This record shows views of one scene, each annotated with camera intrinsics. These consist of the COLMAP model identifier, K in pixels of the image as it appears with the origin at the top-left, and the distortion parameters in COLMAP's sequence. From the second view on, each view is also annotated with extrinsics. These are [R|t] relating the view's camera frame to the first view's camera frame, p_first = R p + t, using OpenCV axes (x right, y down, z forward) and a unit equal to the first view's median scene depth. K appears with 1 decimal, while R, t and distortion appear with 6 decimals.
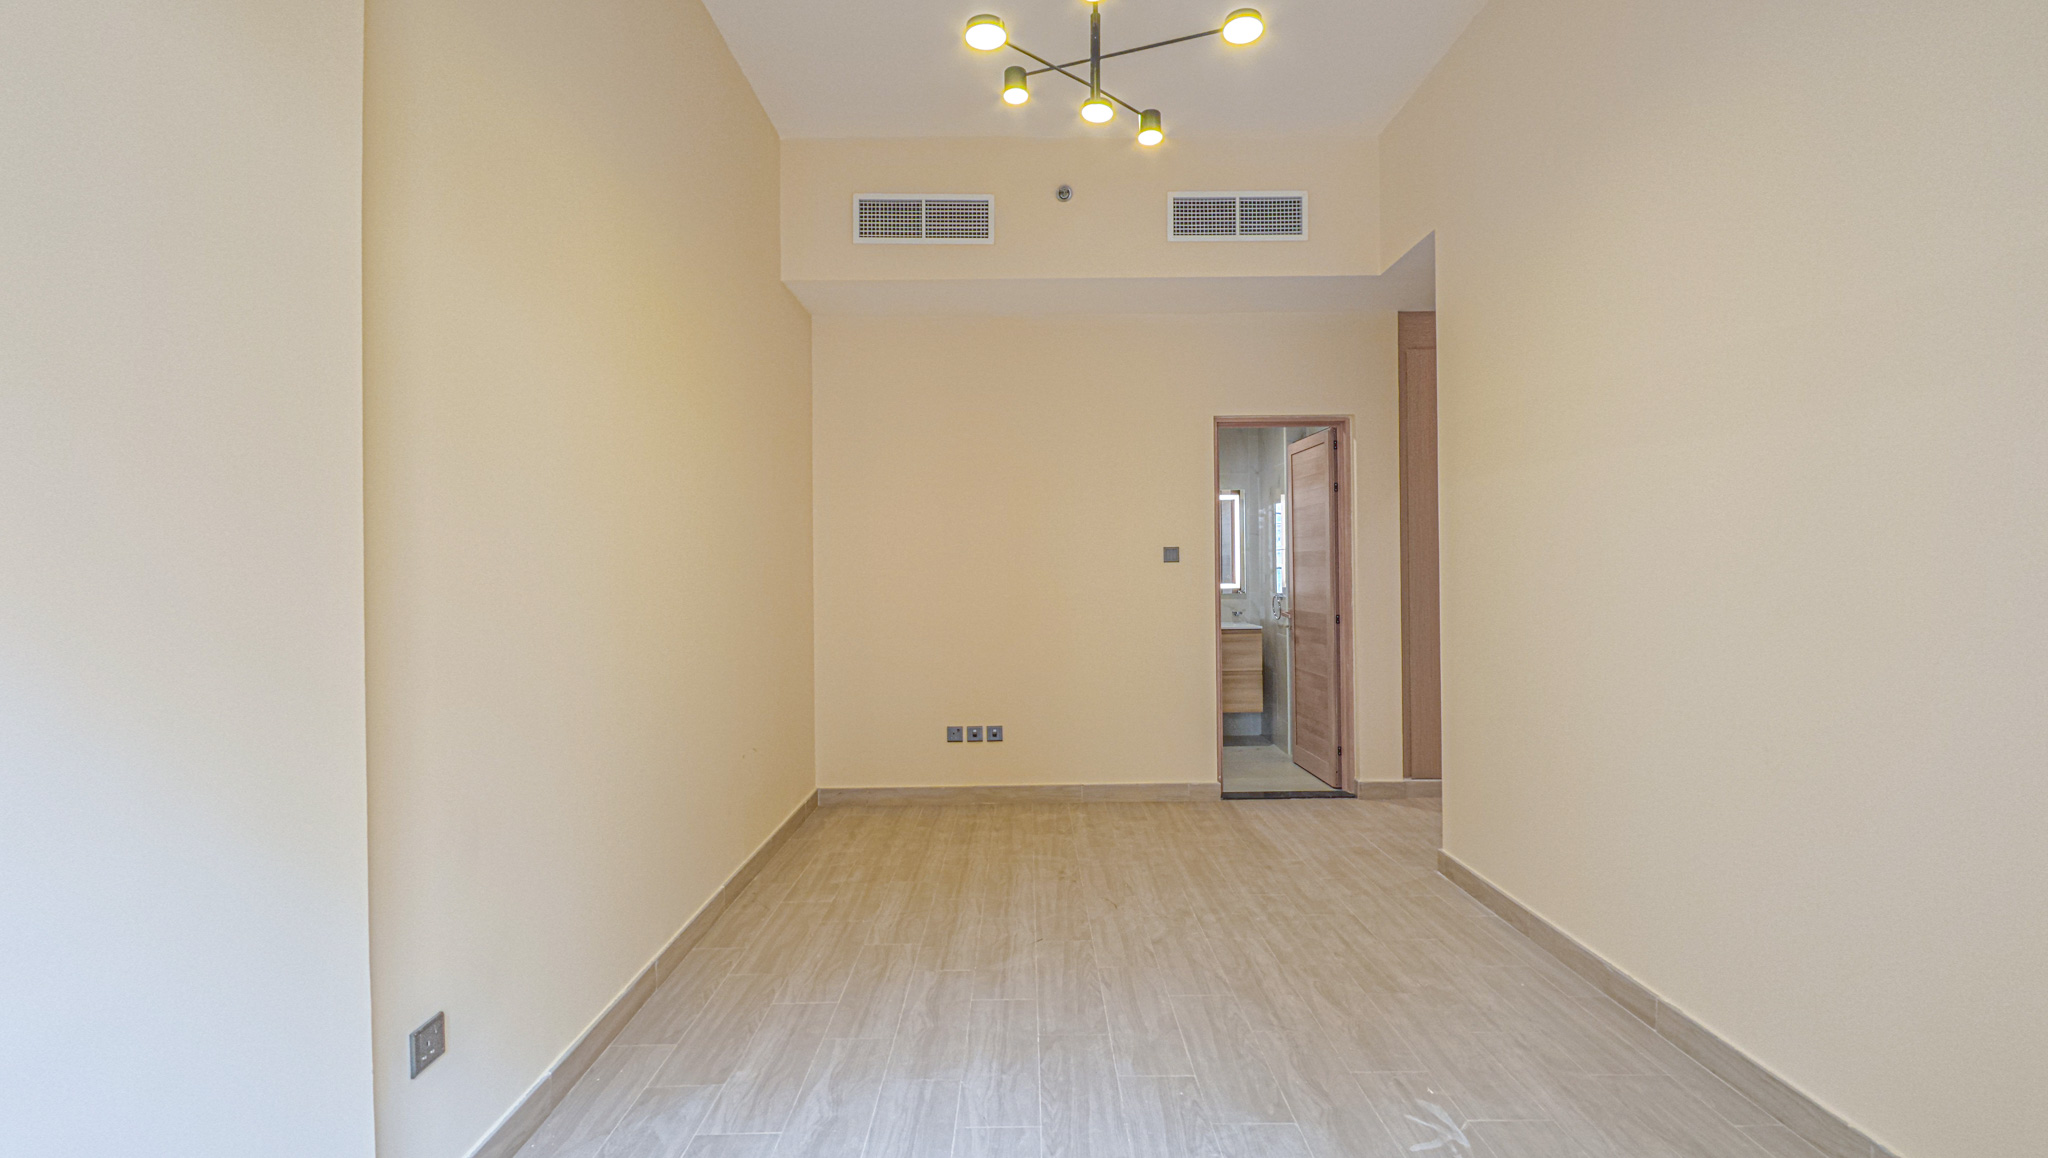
lens RADIAL K [[850.9, 0, 1021.2], [0, 850.9, 570.4], [0, 0, 1]] dist [0.016737, -0.001644]
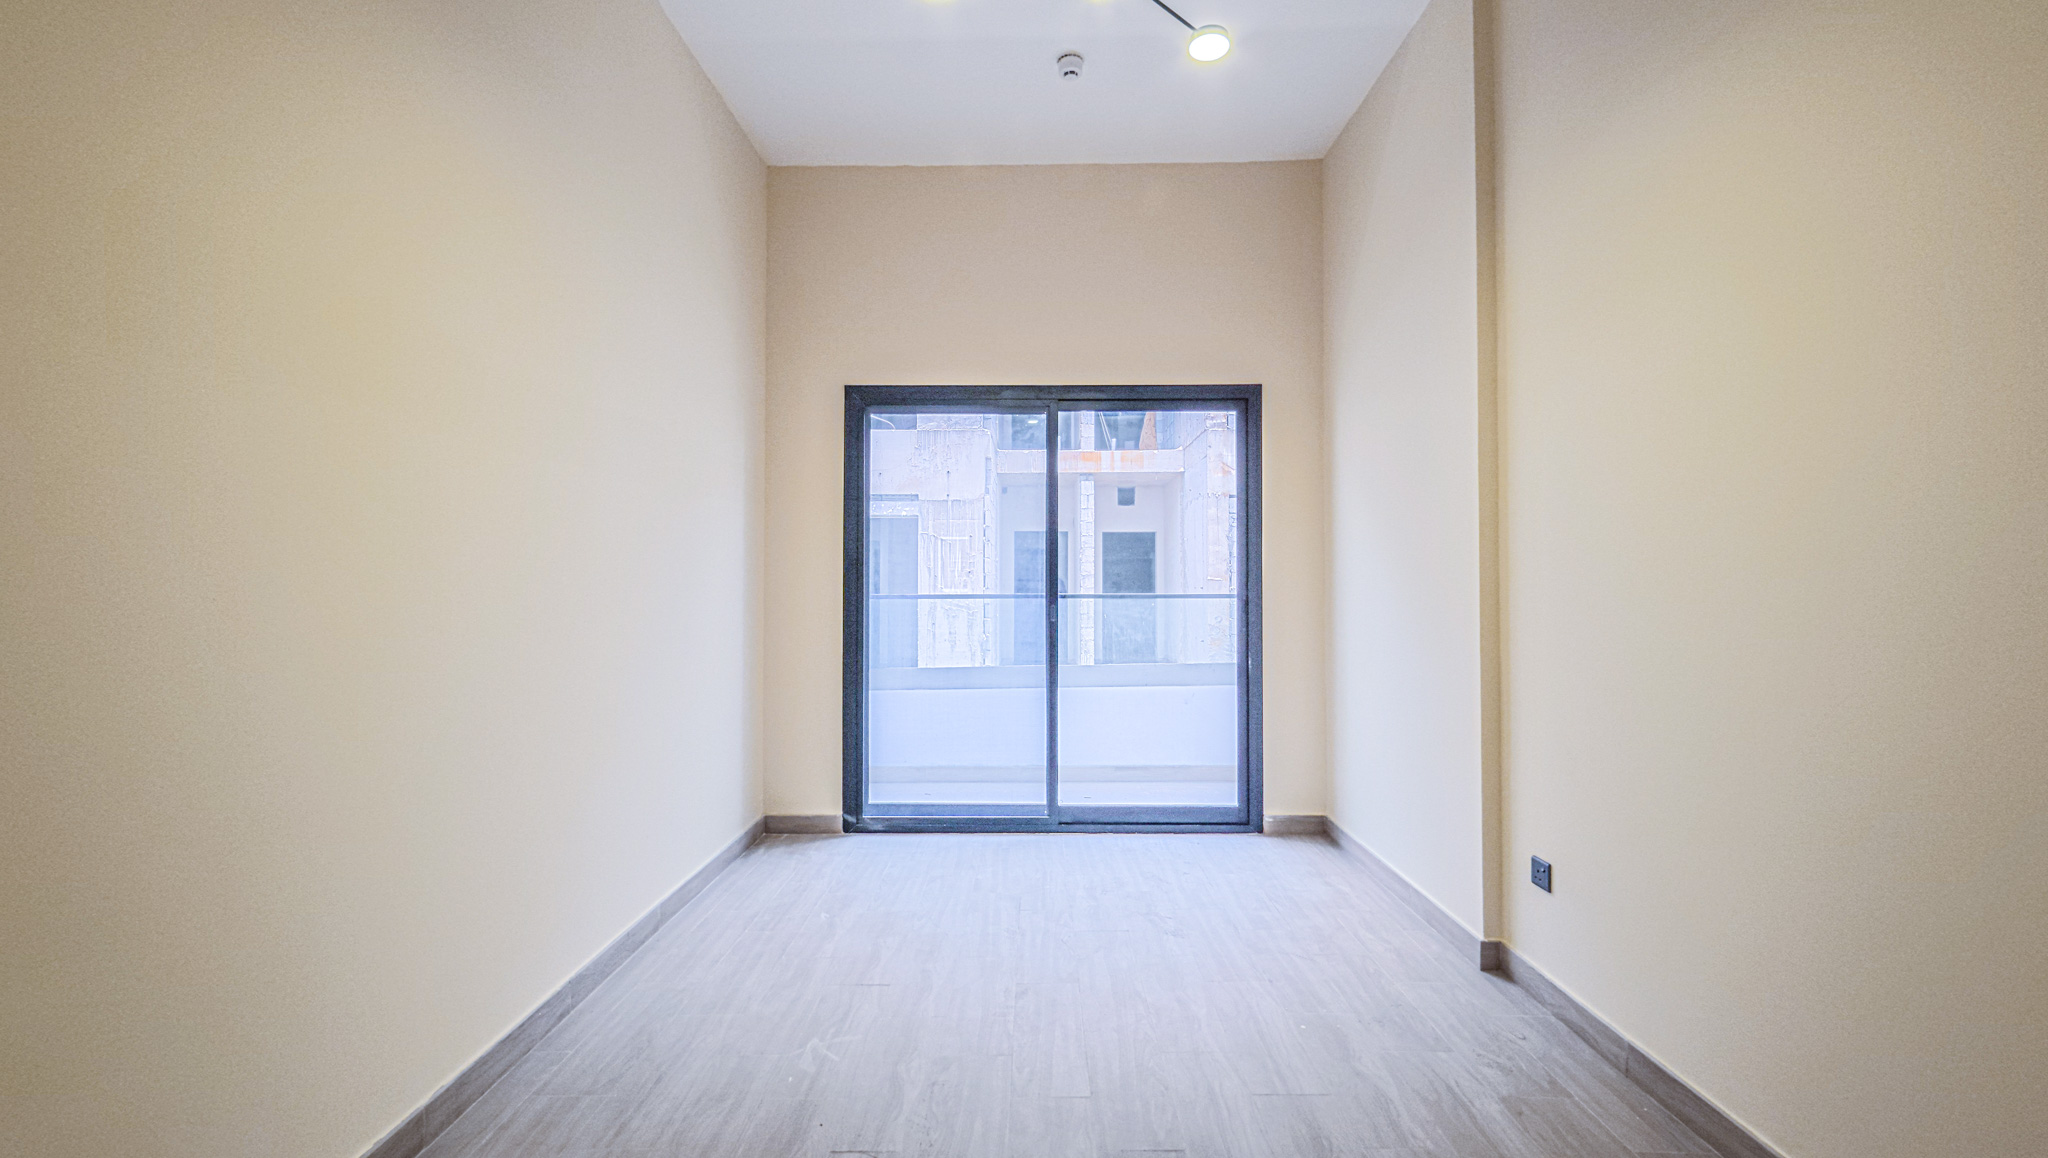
lens RADIAL K [[850.9, 0, 1030.3], [0, 850.9, 570.5], [0, 0, 1]] dist [0.016737, -0.001644]
pose [[-0.999931, 0.011529, -0.002394, 0.147756], [0.011565, 0.999812, -0.015589, 0.010636], [0.002214, -0.015616, -0.999876, 1.649886]]
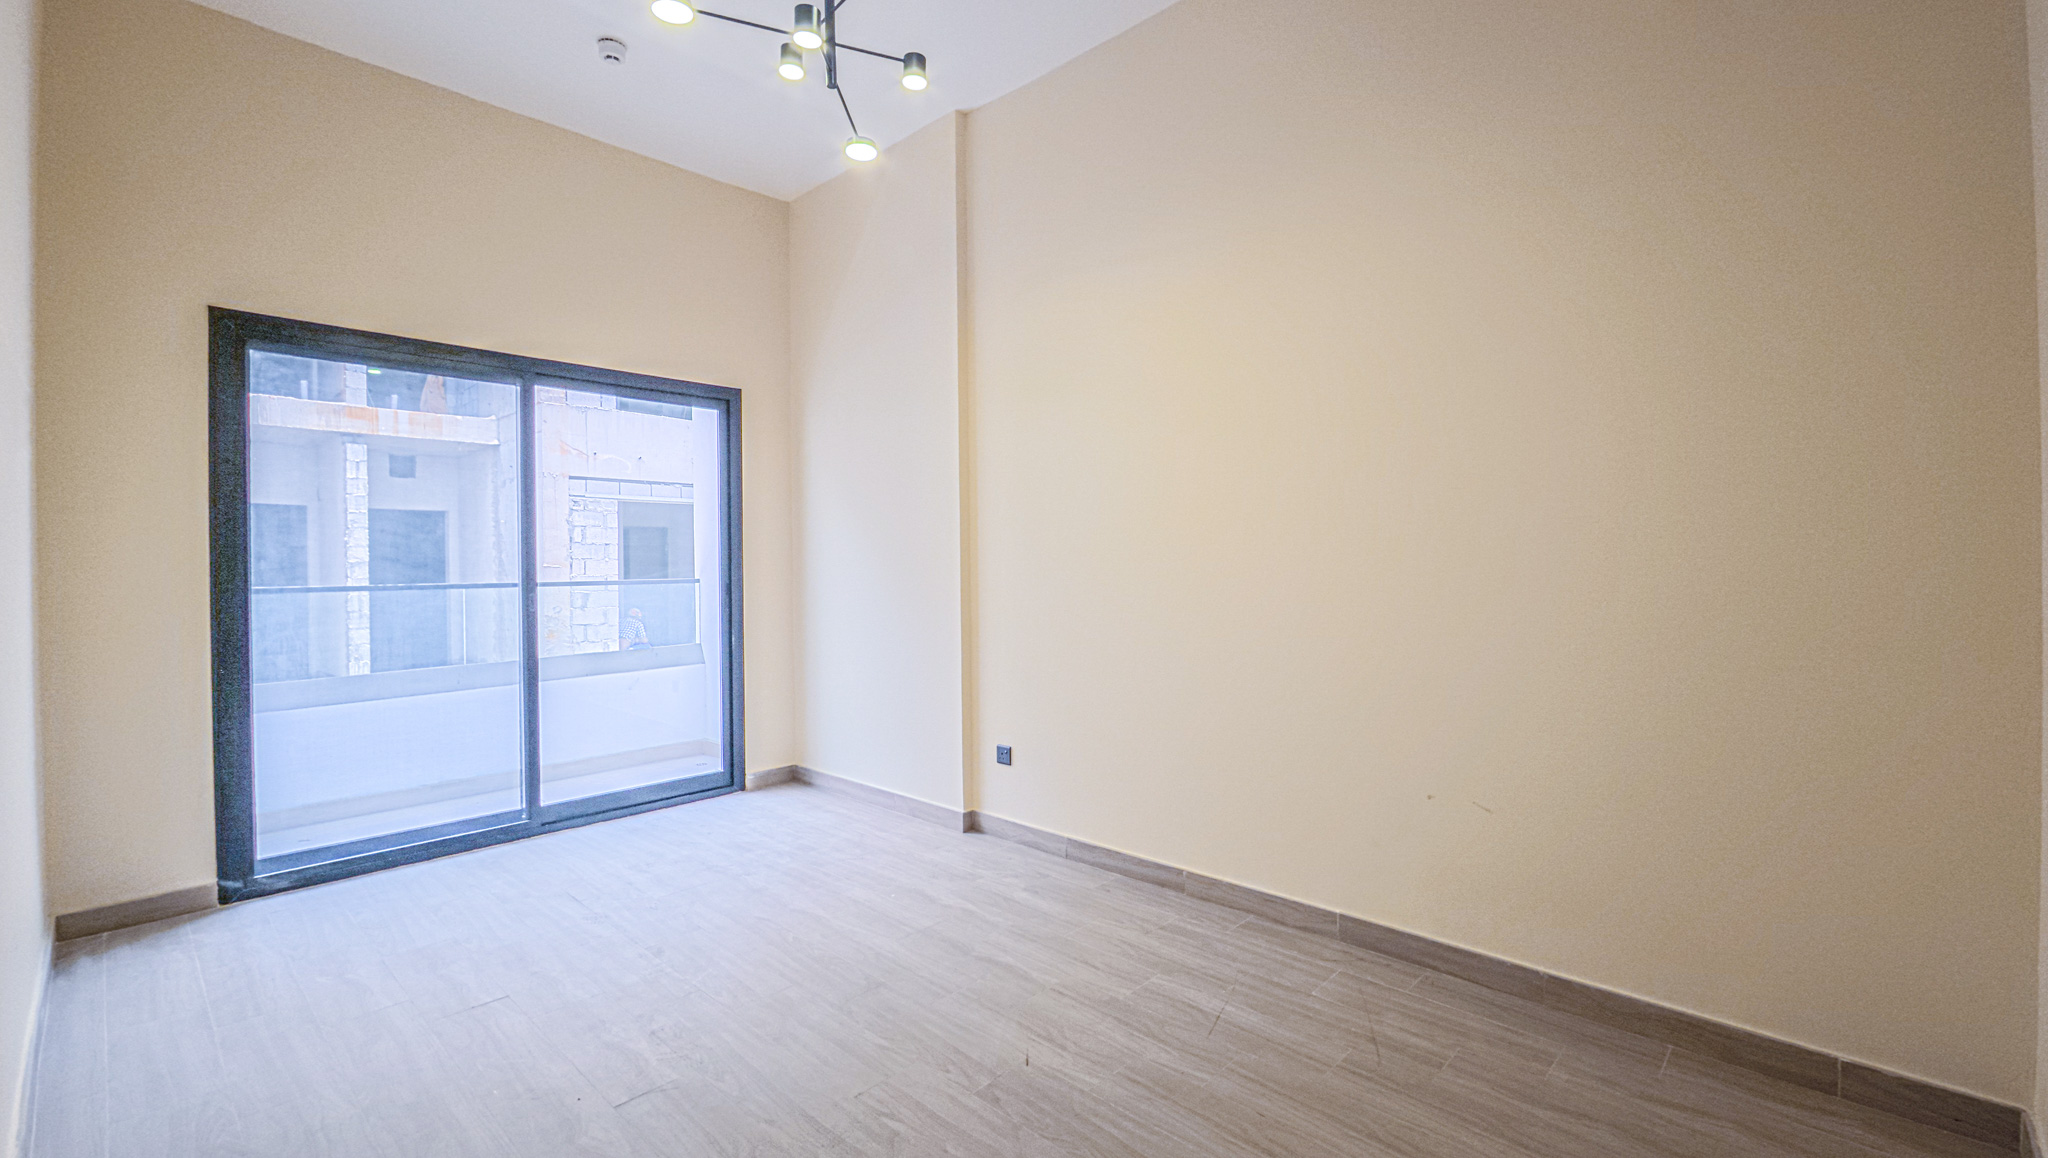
lens RADIAL K [[848.5, 0, 1029.1], [0, 848.5, 574.9], [0, 0, 1]] dist [0.029094, -0.000058]
pose [[-0.684243, 0.026330, -0.728779, 0.615972], [0.018827, 0.999653, 0.018441, 0.007459], [0.729011, -0.001103, -0.684501, 1.713047]]
